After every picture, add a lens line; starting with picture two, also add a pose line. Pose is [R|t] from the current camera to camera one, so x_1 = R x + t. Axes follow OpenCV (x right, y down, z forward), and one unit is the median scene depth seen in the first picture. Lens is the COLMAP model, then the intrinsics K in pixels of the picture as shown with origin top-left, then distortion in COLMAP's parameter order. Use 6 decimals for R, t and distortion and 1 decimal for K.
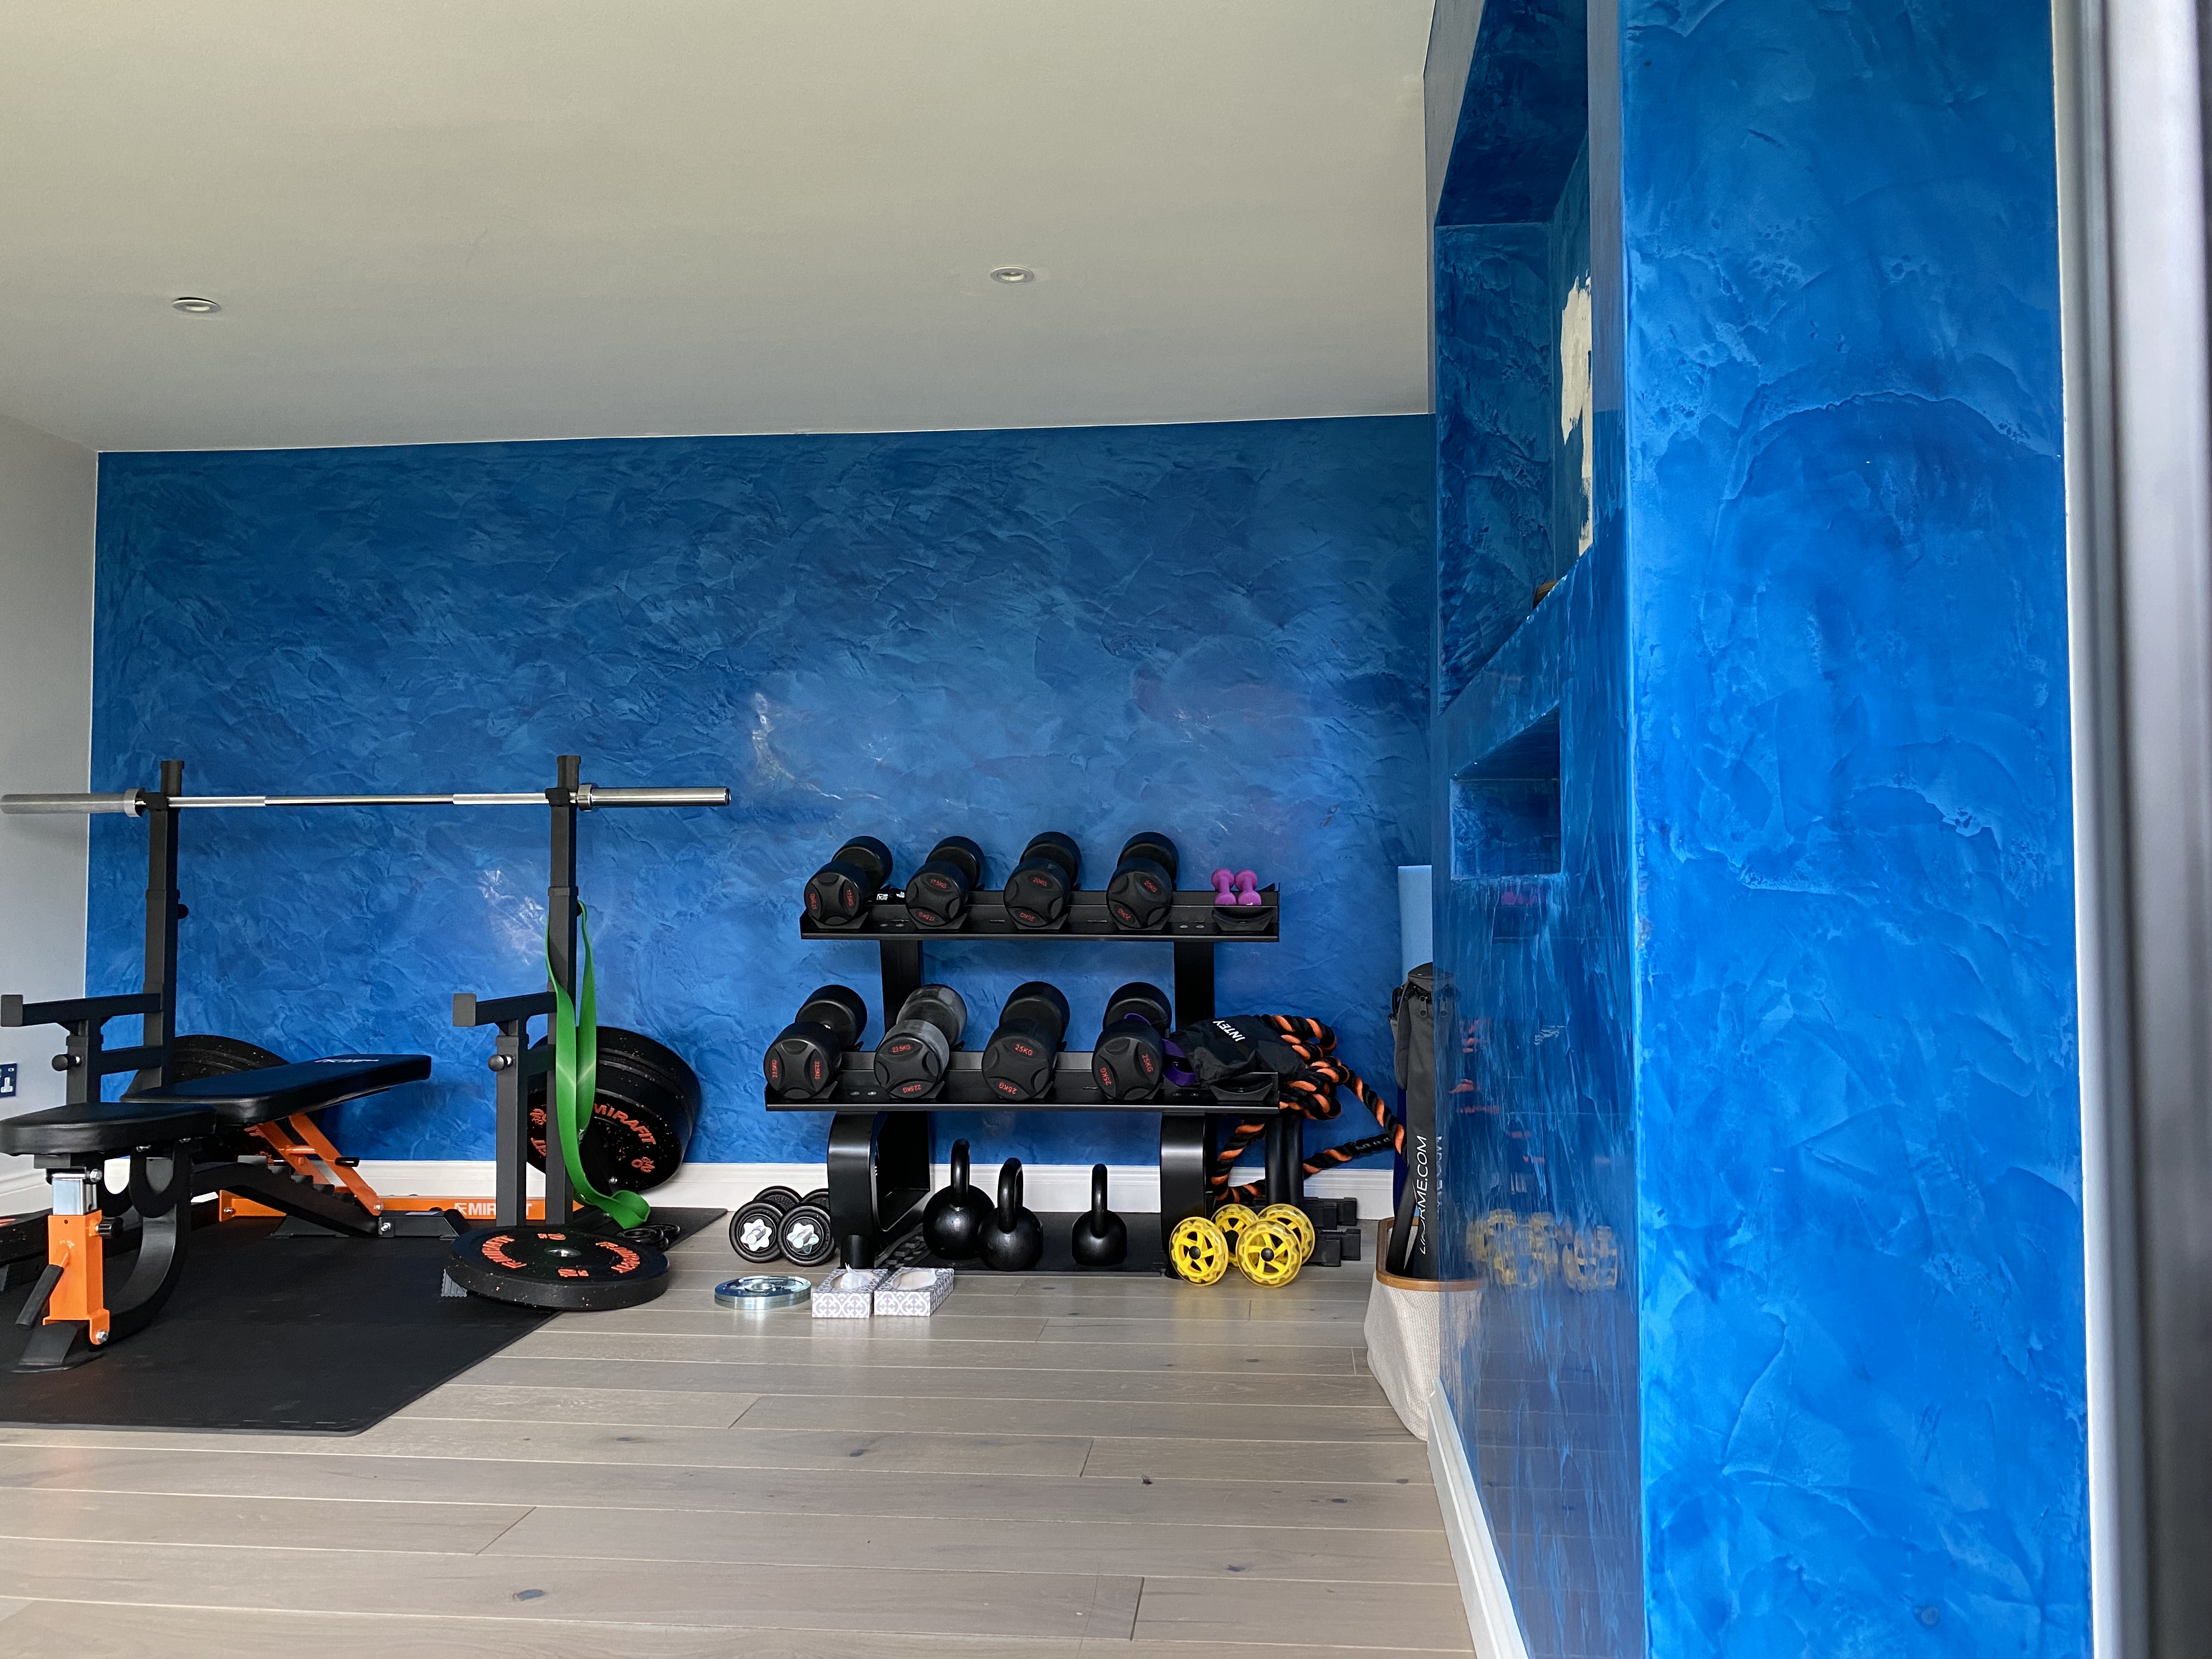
lens RADIAL K [[1692.0, 0, 1110.6], [0, 1692.0, 828.5], [0, 0, 1]] dist [0.006904, 0.002630]
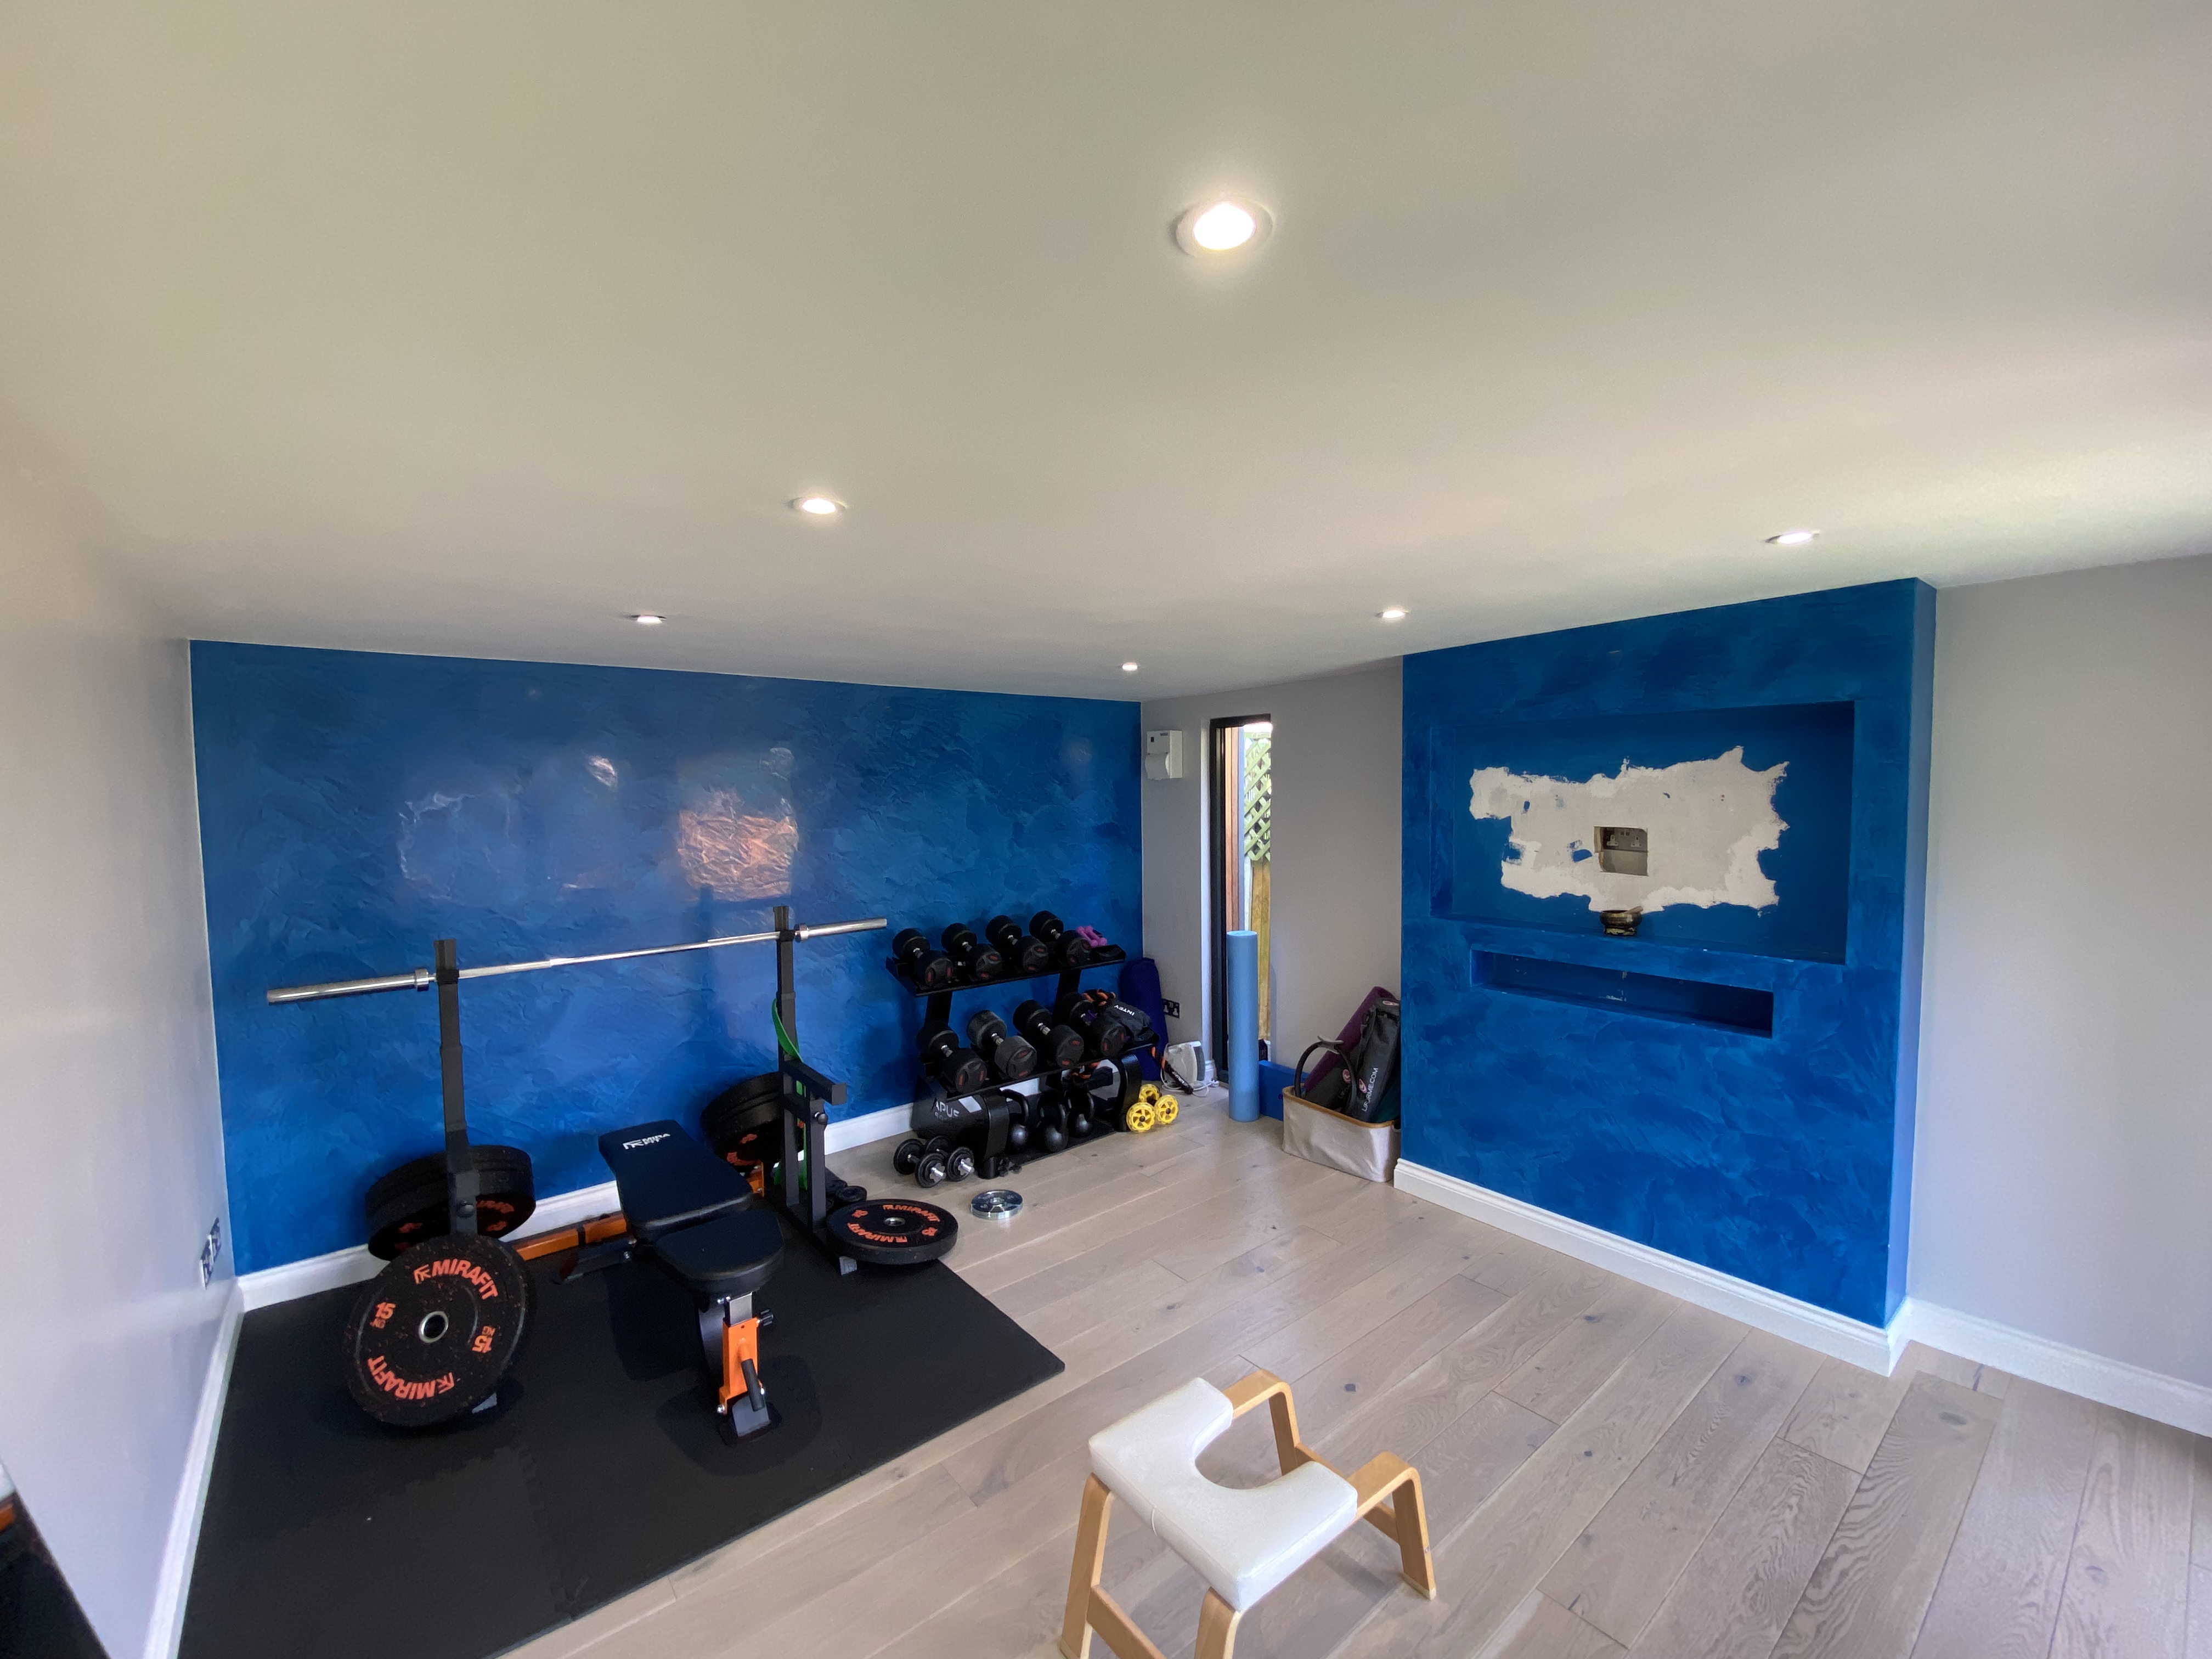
lens RADIAL K [[912.1, 0, 1107.6], [0, 912.1, 827.3], [0, 0, 1]] dist [0.001399, -0.001158]
pose [[0.705840, -0.041007, 0.707183, -0.630617], [-0.014684, 0.997261, 0.072484, -0.162204], [-0.708219, -0.061547, 0.703305, 0.192077]]
